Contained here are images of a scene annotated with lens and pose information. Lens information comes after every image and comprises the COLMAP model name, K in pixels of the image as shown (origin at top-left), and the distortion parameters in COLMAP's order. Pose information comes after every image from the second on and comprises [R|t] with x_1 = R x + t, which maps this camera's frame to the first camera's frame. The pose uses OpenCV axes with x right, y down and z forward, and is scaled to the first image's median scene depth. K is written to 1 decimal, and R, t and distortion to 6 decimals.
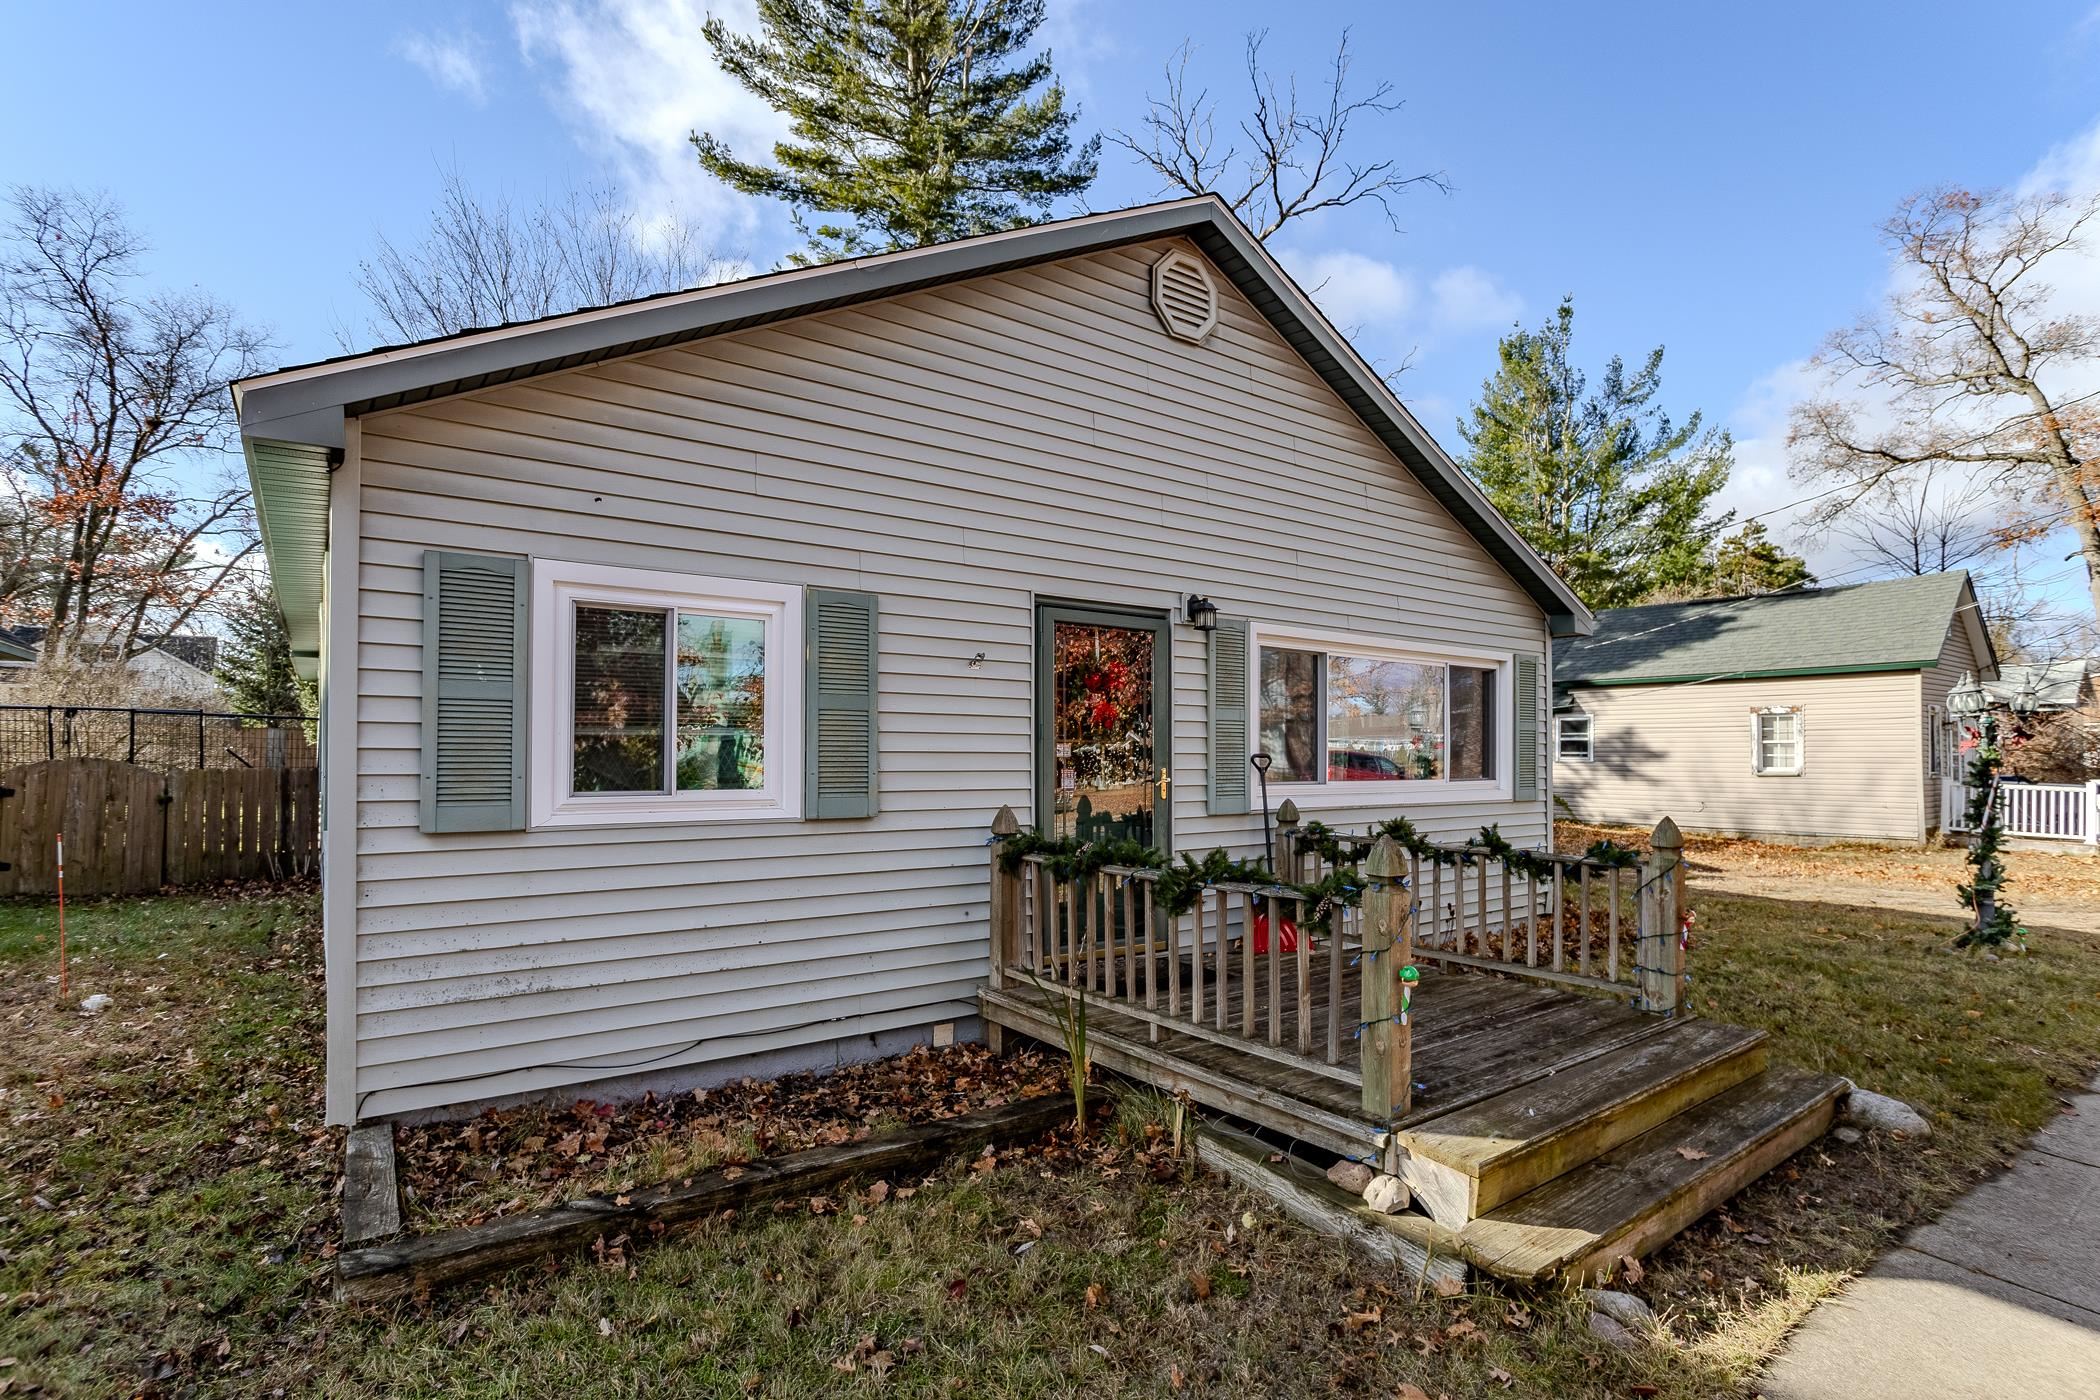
lens RADIAL K [[1002.4, 0, 1059.4], [0, 1002.4, 728.9], [0, 0, 1]] dist [-0.011021, 0.007998]
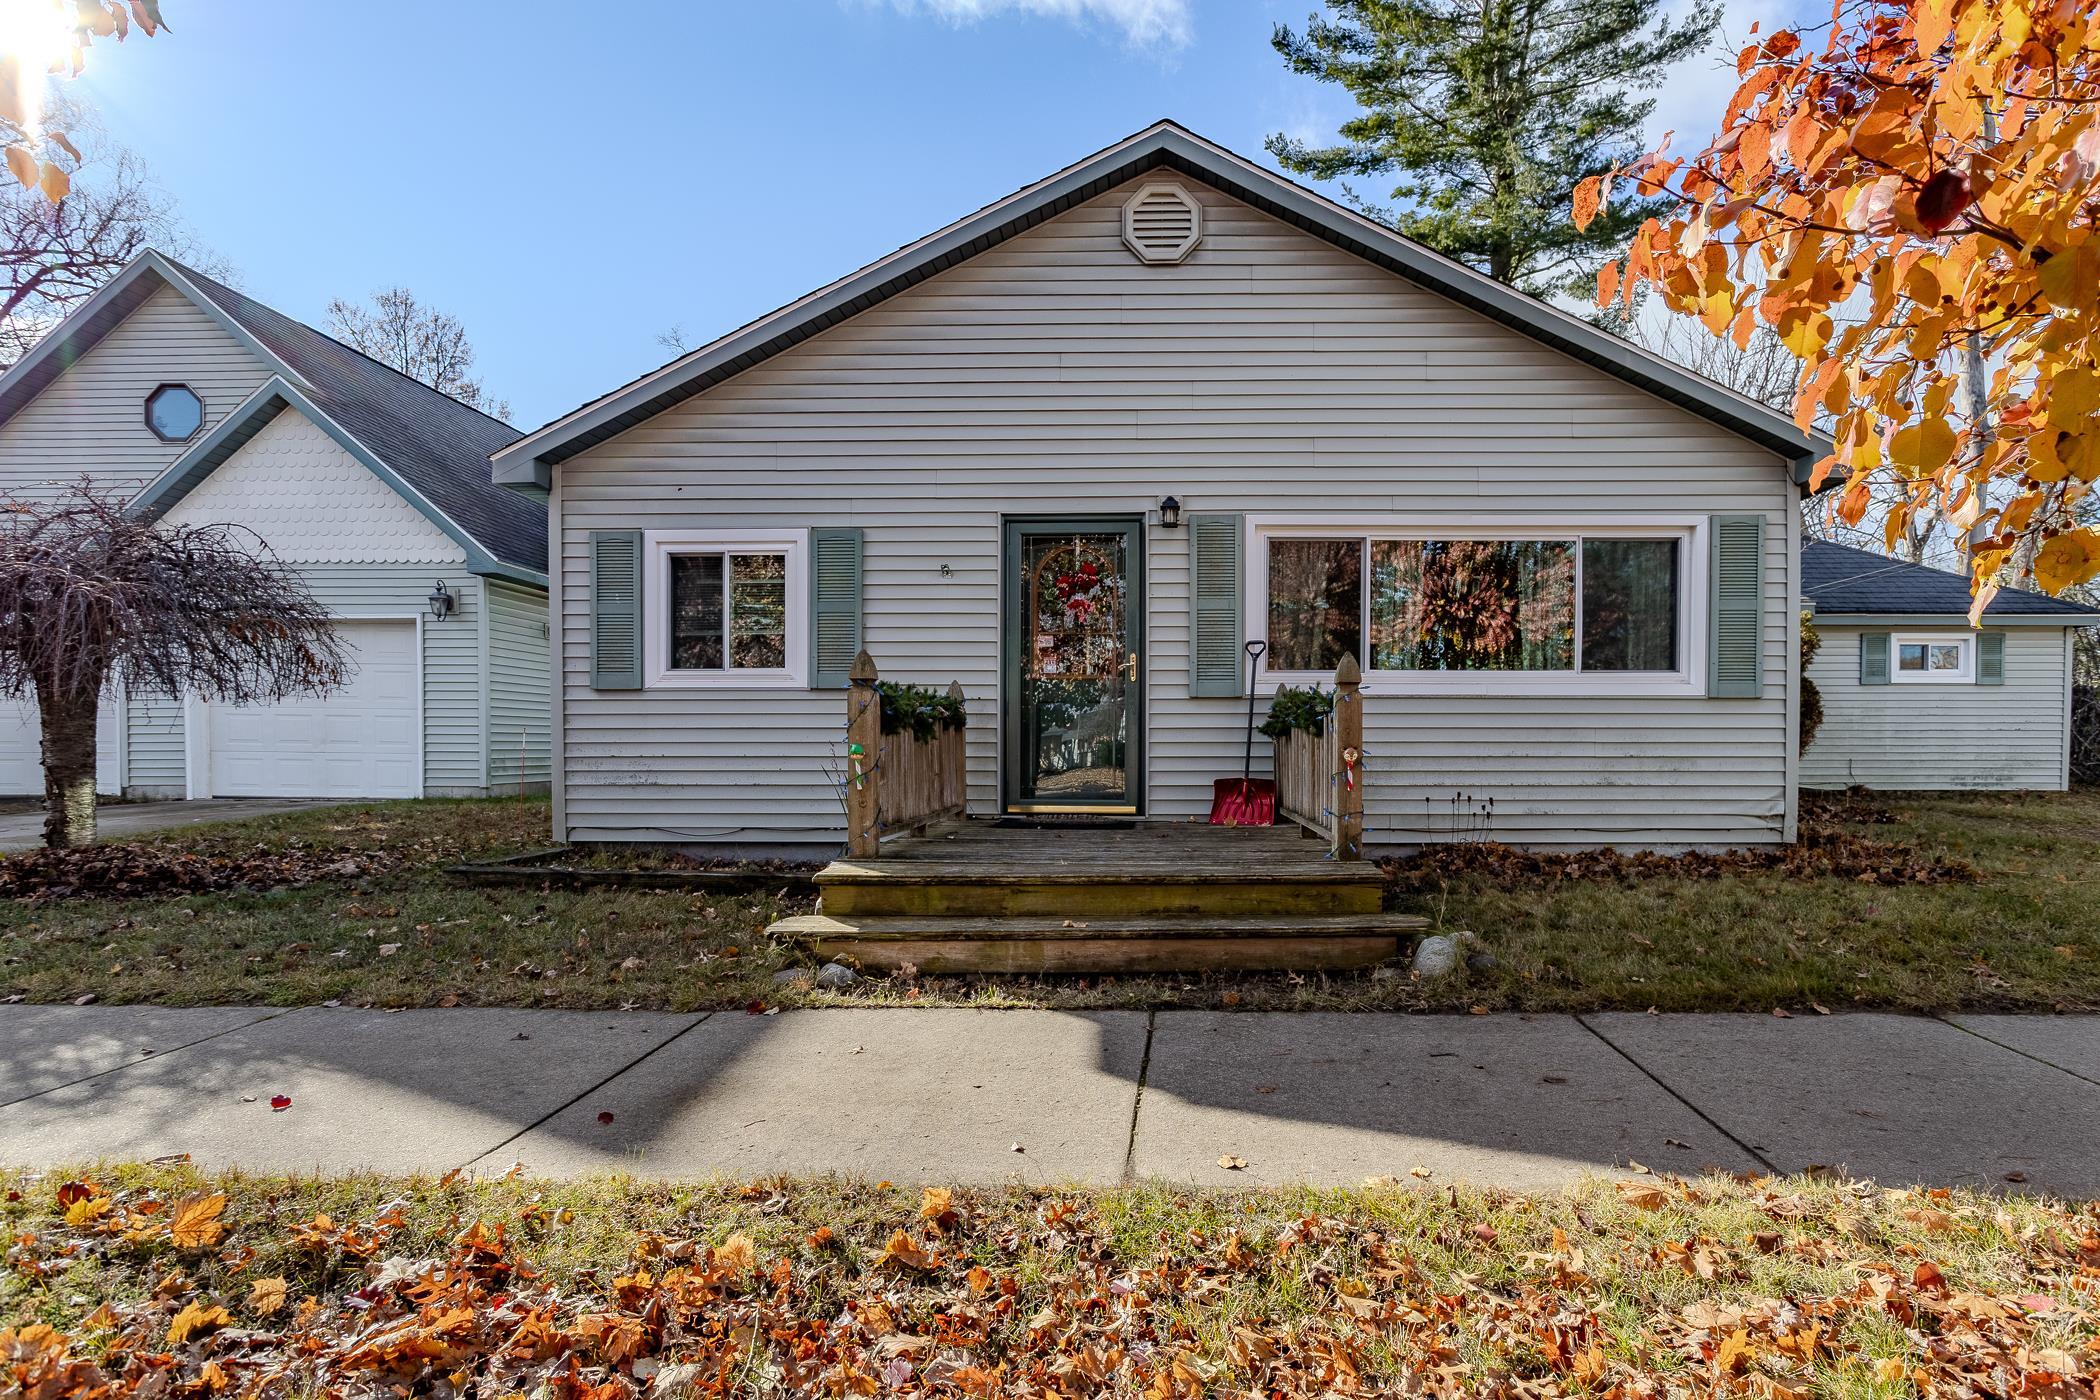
lens RADIAL K [[1021.5, 0, 1147.0], [0, 1021.5, 760.9], [0, 0, 1]] dist [-0.015005, -0.000630]
pose [[0.797311, 0.008320, -0.603511, 0.770986], [0.018470, 0.999100, 0.038173, 0.109844], [0.603286, -0.041583, 0.796440, 0.079274]]
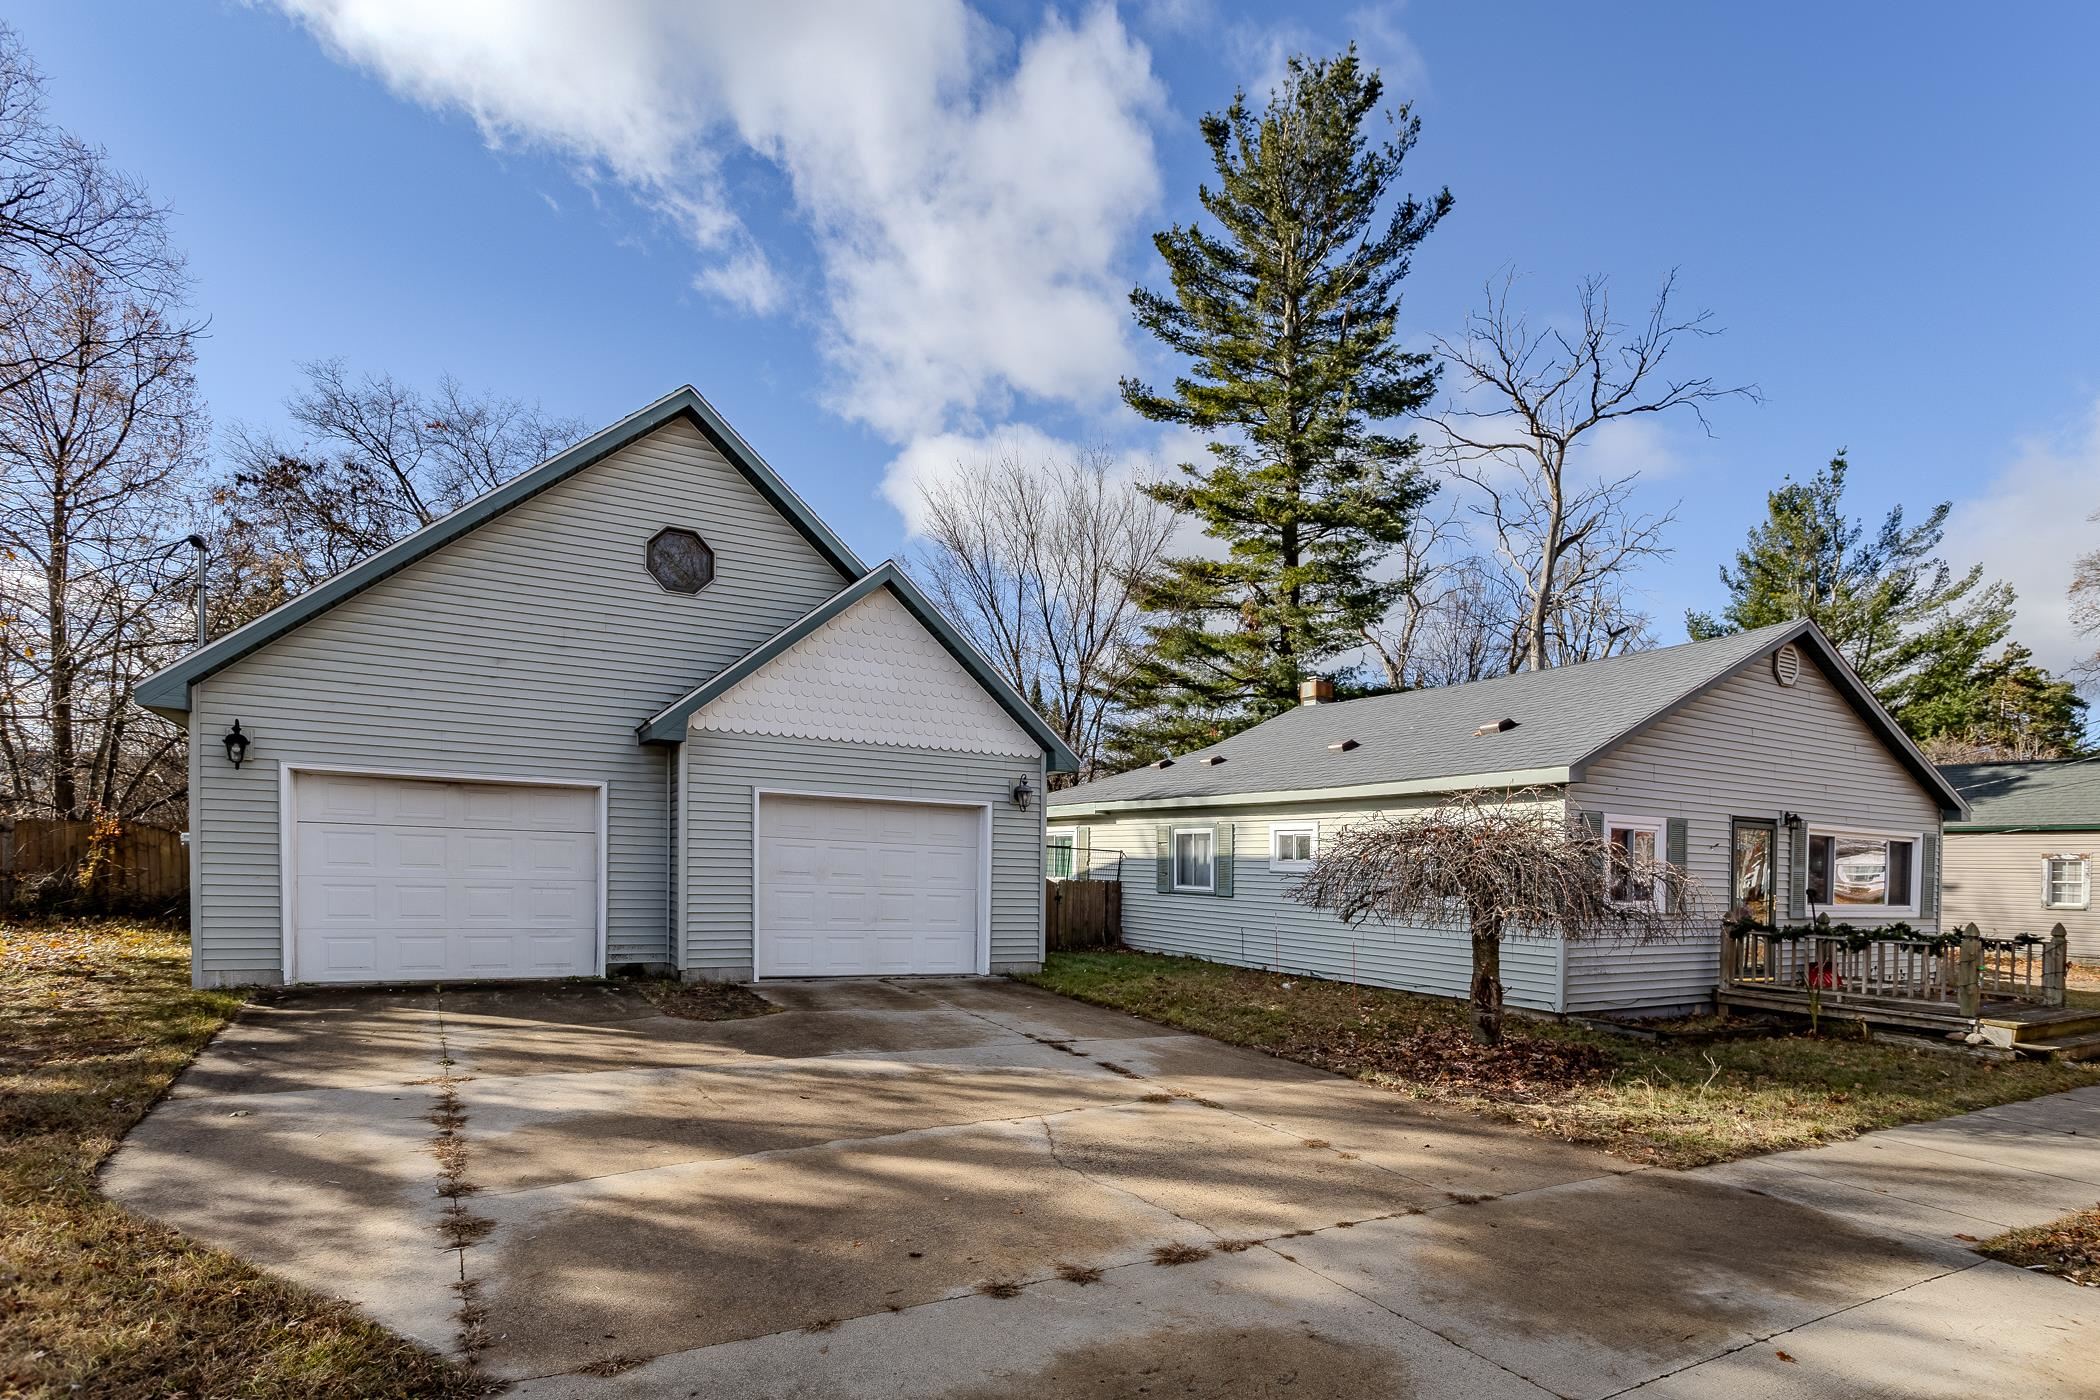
lens RADIAL K [[1025.1, 0, 1048.5], [0, 1025.1, 870.8], [0, 0, 1]] dist [-0.003116, 0.000962]
pose [[0.990519, 0.024260, -0.135216, -1.053153], [-0.020062, 0.999276, 0.032320, -0.048413], [0.135902, -0.029301, 0.990289, -1.257179]]
